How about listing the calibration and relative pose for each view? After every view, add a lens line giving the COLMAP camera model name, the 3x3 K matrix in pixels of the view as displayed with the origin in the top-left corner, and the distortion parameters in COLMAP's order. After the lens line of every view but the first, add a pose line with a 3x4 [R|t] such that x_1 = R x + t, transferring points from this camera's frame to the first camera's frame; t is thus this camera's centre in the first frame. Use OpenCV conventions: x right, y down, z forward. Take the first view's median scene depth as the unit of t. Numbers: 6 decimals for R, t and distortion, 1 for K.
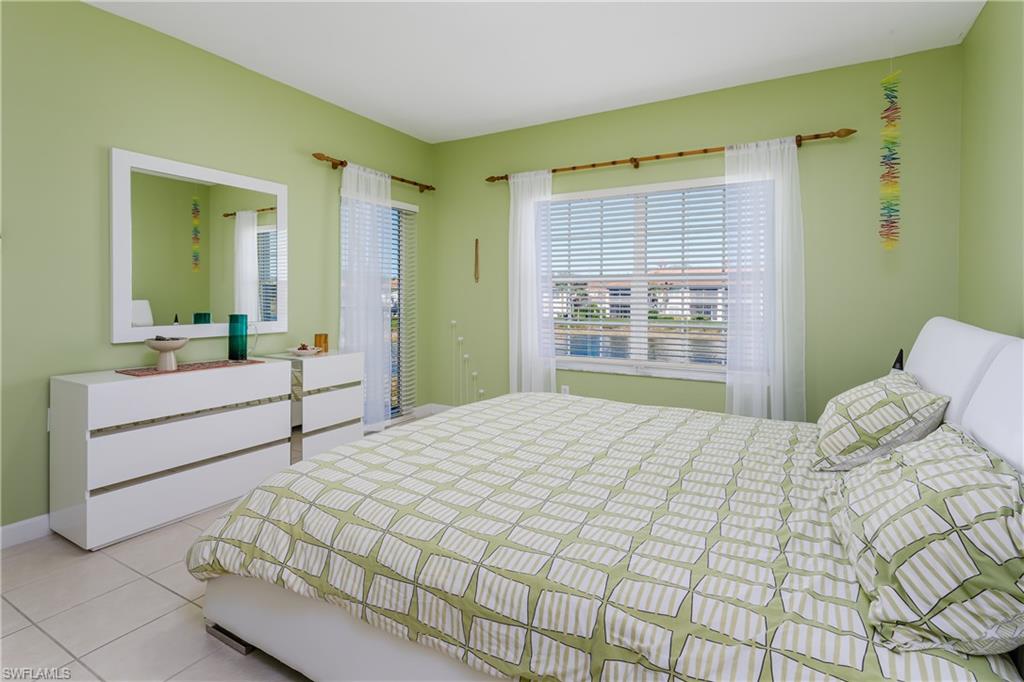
lens RADIAL K [[494.2, 0, 510.4], [0, 494.2, 295.2], [0, 0, 1]] dist [-0.036306, -0.000252]
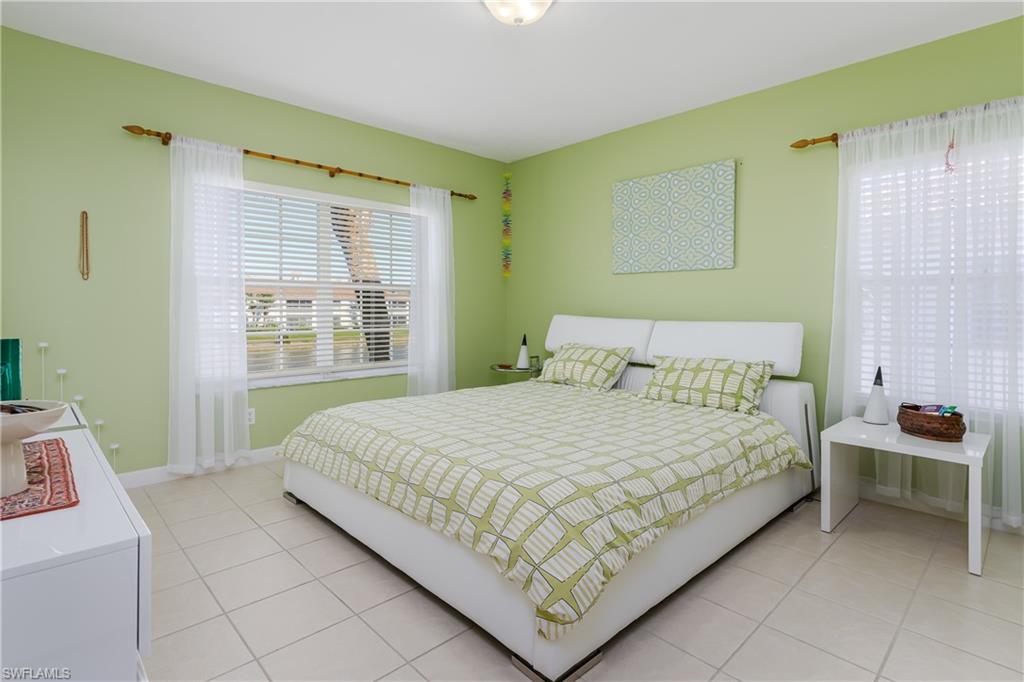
lens RADIAL K [[507.0, 0, 507.8], [0, 507.0, 301.8], [0, 0, 1]] dist [-0.000397, -0.000249]
pose [[0.288330, 0.007751, 0.957500, -0.733636], [-0.009856, 0.999938, -0.005127, 0.000708], [-0.957480, -0.007959, 0.288389, 0.400562]]
